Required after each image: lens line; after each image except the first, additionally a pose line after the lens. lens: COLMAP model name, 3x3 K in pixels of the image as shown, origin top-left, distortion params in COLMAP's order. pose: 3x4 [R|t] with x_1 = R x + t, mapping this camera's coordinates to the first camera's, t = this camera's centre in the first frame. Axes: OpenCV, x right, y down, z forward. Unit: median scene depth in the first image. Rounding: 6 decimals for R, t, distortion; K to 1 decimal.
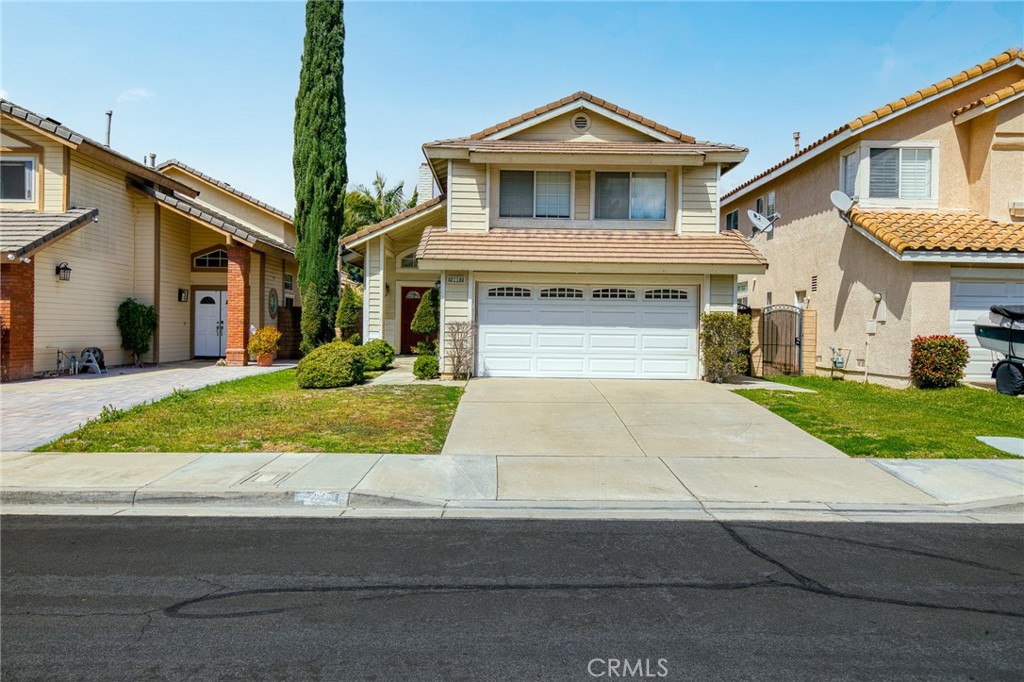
lens RADIAL K [[788.9, 0, 512.4], [0, 788.9, 340.6], [0, 0, 1]] dist [0.010327, -0.009348]
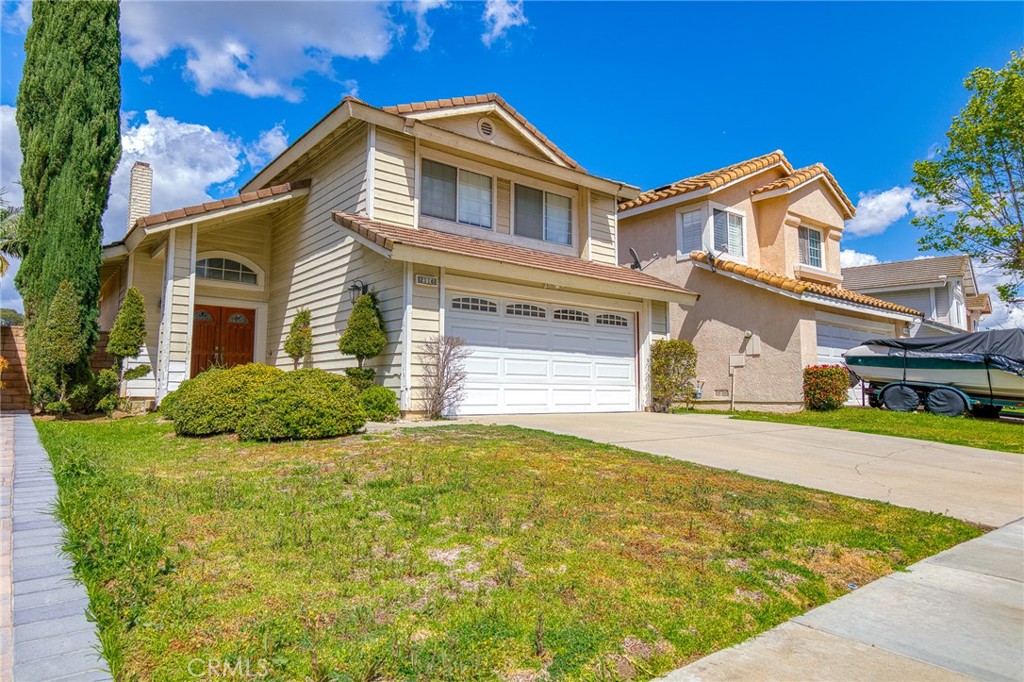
lens RADIAL K [[631.3, 0, 510.5], [0, 631.3, 336.2], [0, 0, 1]] dist [-0.004104, -0.002444]
pose [[0.780980, 0.047433, 0.622752, -0.326238], [0.016084, 0.995254, -0.095976, 0.026720], [-0.624349, 0.084972, 0.776510, 0.448826]]
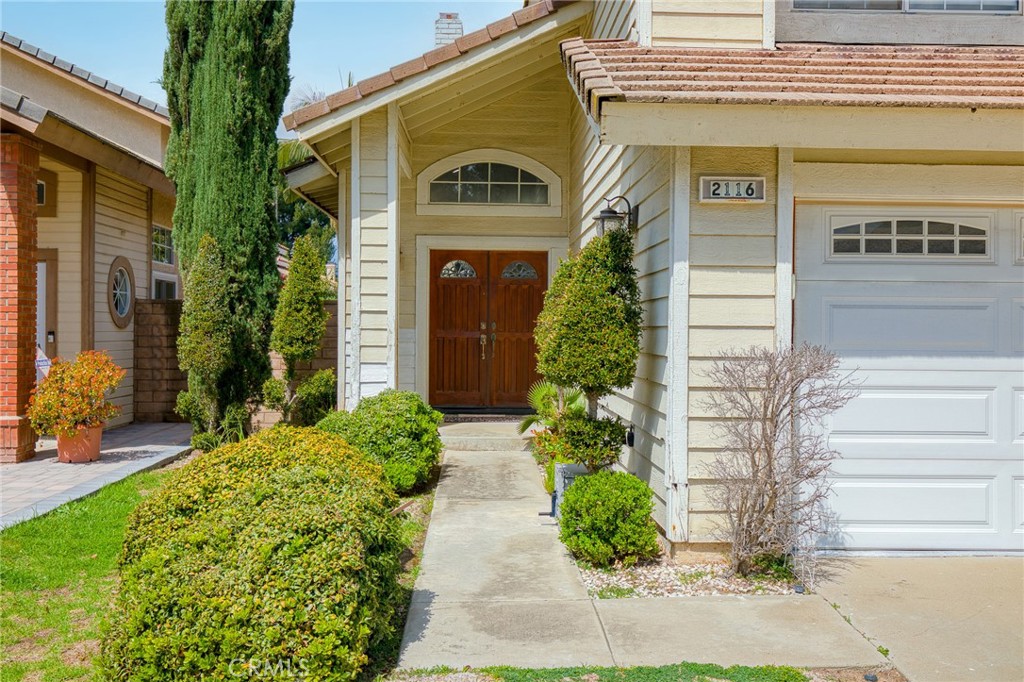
lens RADIAL K [[968.9, 0, 507.8], [0, 968.9, 341.1], [0, 0, 1]] dist [0.015584, 0.000000]
pose [[0.999721, -0.006212, 0.022780, -0.136406], [0.006268, 0.999978, -0.002381, -0.023263], [-0.022764, 0.002523, 0.999738, 0.599694]]
